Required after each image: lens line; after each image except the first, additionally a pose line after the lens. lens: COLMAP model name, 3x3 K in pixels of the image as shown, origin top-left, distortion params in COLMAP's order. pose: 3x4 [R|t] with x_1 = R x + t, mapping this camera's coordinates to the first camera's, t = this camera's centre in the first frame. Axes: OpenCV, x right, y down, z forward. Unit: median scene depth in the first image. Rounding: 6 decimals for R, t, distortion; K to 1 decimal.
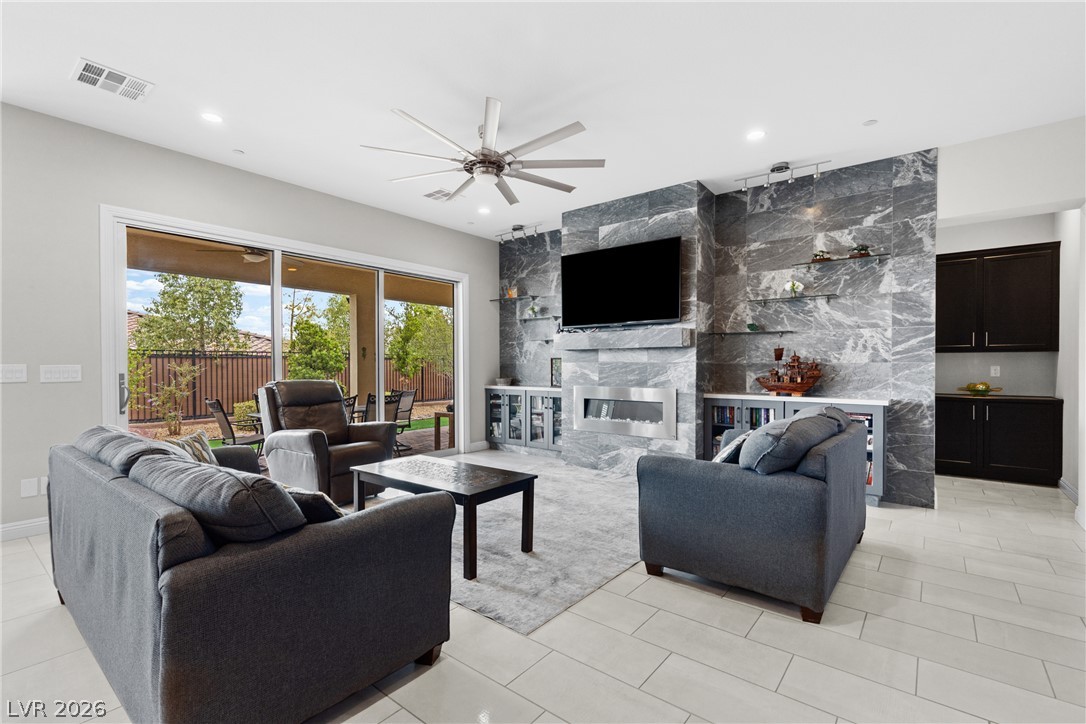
lens RADIAL K [[487.3, 0, 538.9], [0, 487.3, 368.0], [0, 0, 1]] dist [0.003049, -0.001124]
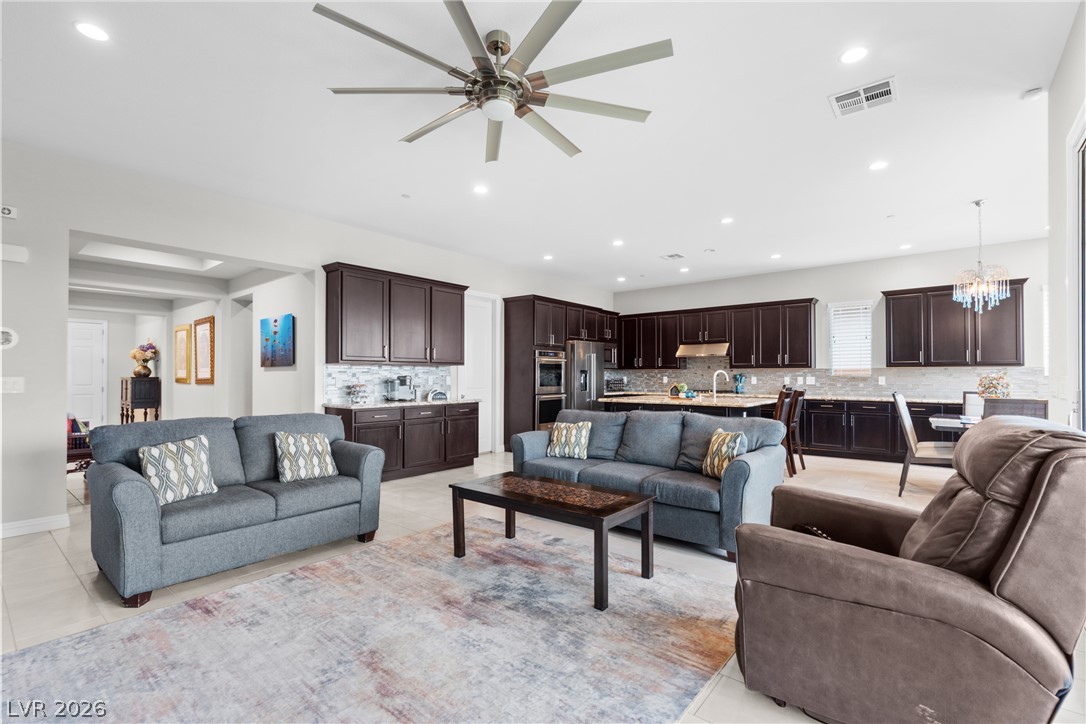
lens RADIAL K [[487.3, 0, 544.2], [0, 487.3, 369.2], [0, 0, 1]] dist [0.003049, -0.001124]
pose [[-0.999972, 0.000142, 0.007465, -0.138189], [0.000085, 0.999971, -0.007607, -0.011168], [-0.007466, -0.007606, -0.999943, 1.329567]]
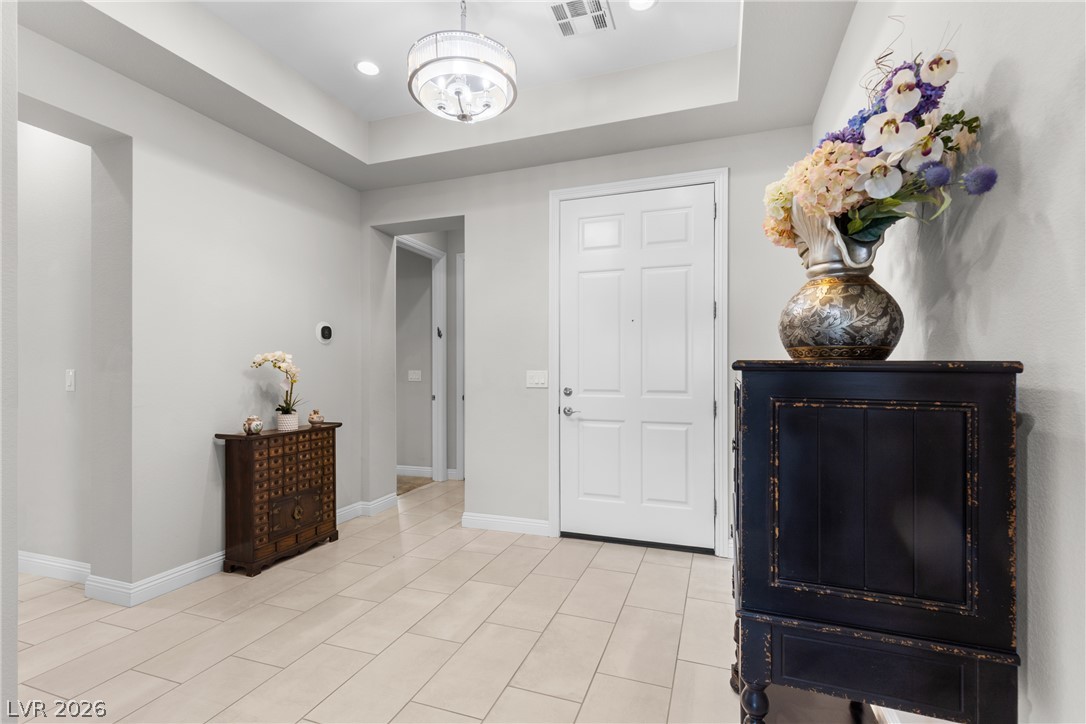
lens RADIAL K [[487.3, 0, 549.7], [0, 487.3, 367.2], [0, 0, 1]] dist [0.003049, -0.001124]
pose [[-0.335056, 0.001749, 0.942197, 1.384550], [0.008323, 0.999965, 0.001104, 0.007150], [-0.942162, 0.008212, -0.335059, -0.490719]]
